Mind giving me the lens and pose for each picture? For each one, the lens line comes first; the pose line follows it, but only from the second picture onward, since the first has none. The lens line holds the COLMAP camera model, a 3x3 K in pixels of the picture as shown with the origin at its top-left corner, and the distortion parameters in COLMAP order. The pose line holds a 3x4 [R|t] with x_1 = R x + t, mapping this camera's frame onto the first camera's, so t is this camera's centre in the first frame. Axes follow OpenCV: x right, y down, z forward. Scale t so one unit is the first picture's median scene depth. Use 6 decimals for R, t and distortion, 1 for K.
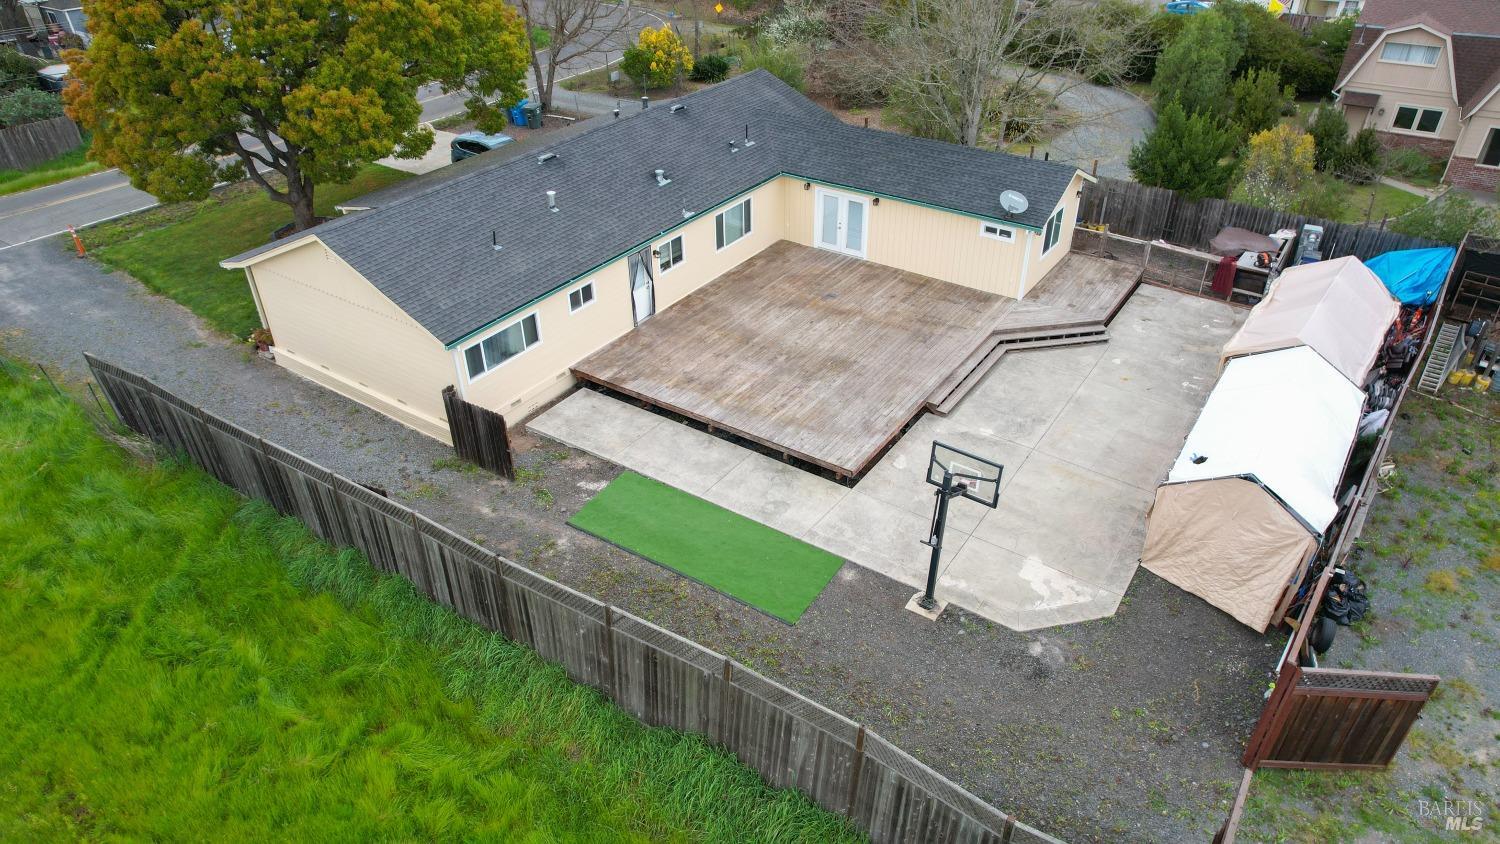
lens RADIAL K [[958.7, 0, 771.7], [0, 958.7, 428.9], [0, 0, 1]] dist [-0.073391, 0.066209]
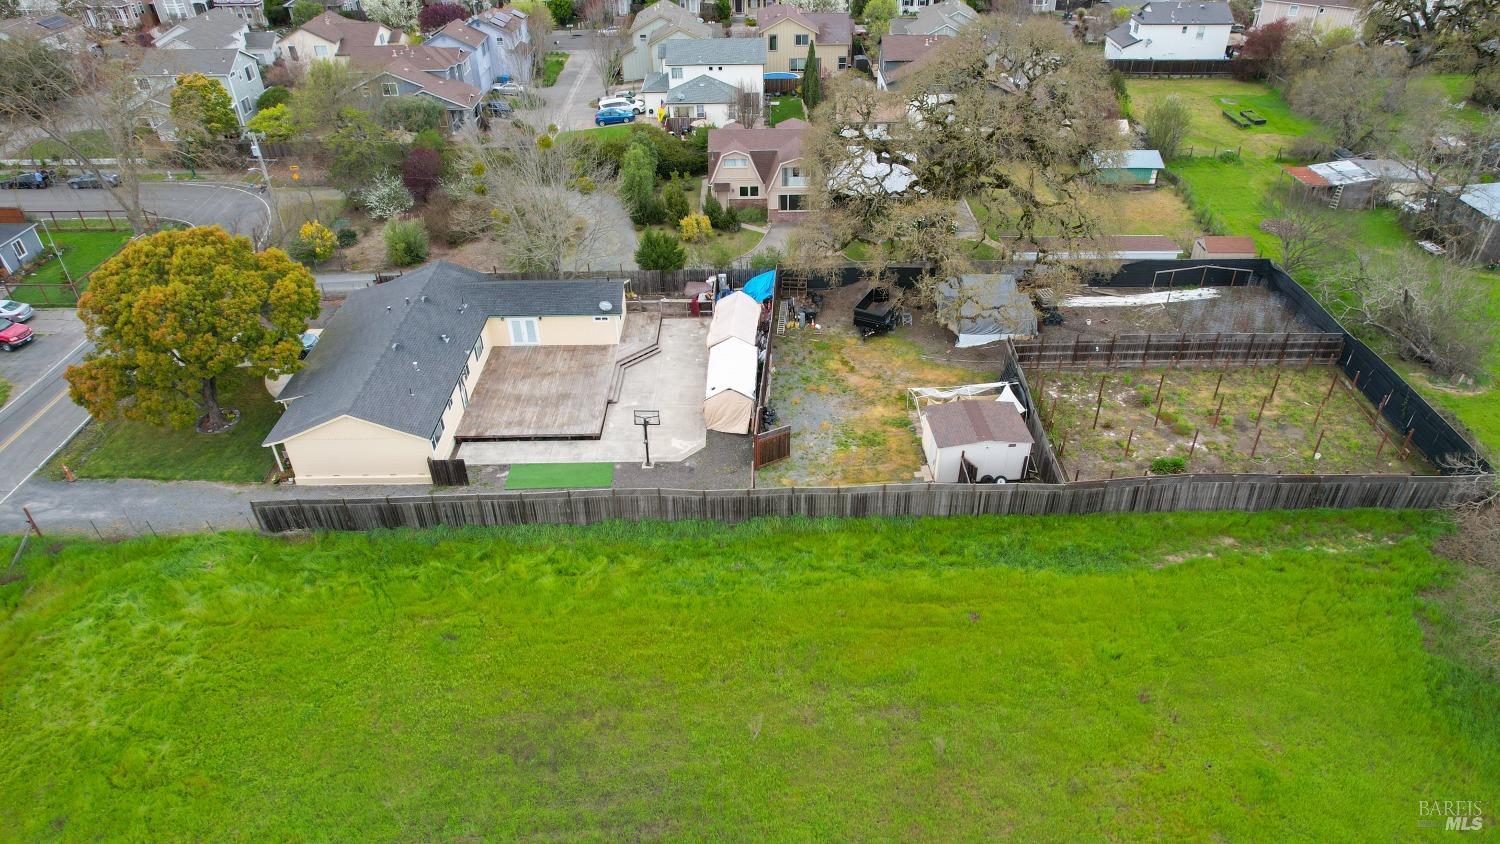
lens RADIAL K [[958.7, 0, 771.7], [0, 958.7, 428.9], [0, 0, 1]] dist [-0.073391, 0.066209]
pose [[0.826707, -0.327805, 0.457274, -0.615182], [0.316614, 0.942889, 0.103519, -0.076011], [-0.465093, 0.059200, 0.883280, -1.311613]]
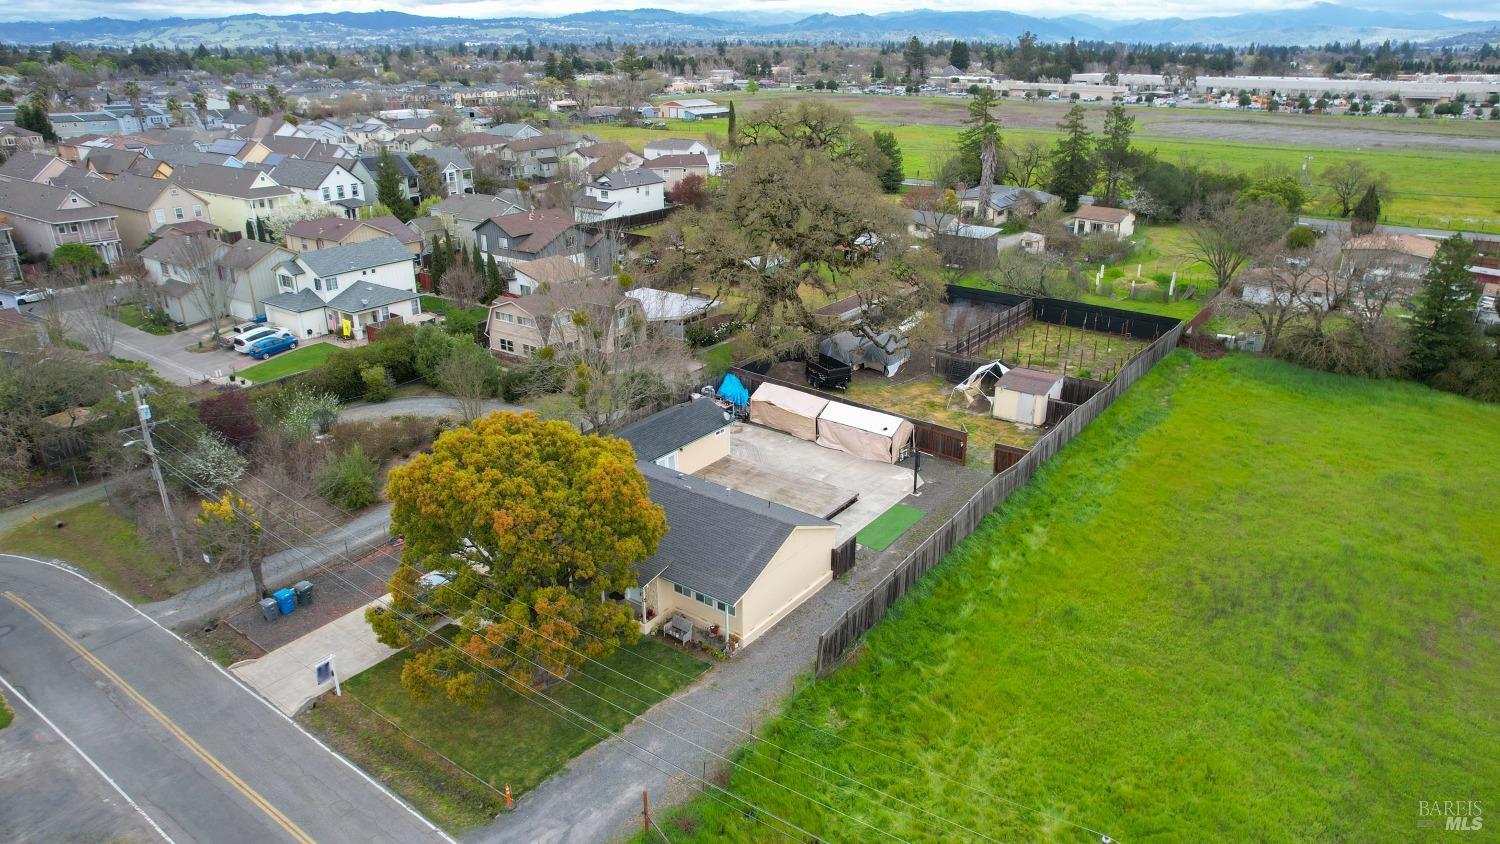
lens RADIAL K [[958.7, 0, 771.7], [0, 958.7, 428.9], [0, 0, 1]] dist [-0.073391, 0.066209]
pose [[0.045178, -0.373130, 0.926678, -2.112635], [0.550949, 0.783101, 0.288458, -0.906549], [-0.833315, 0.497520, 0.240955, 0.382344]]
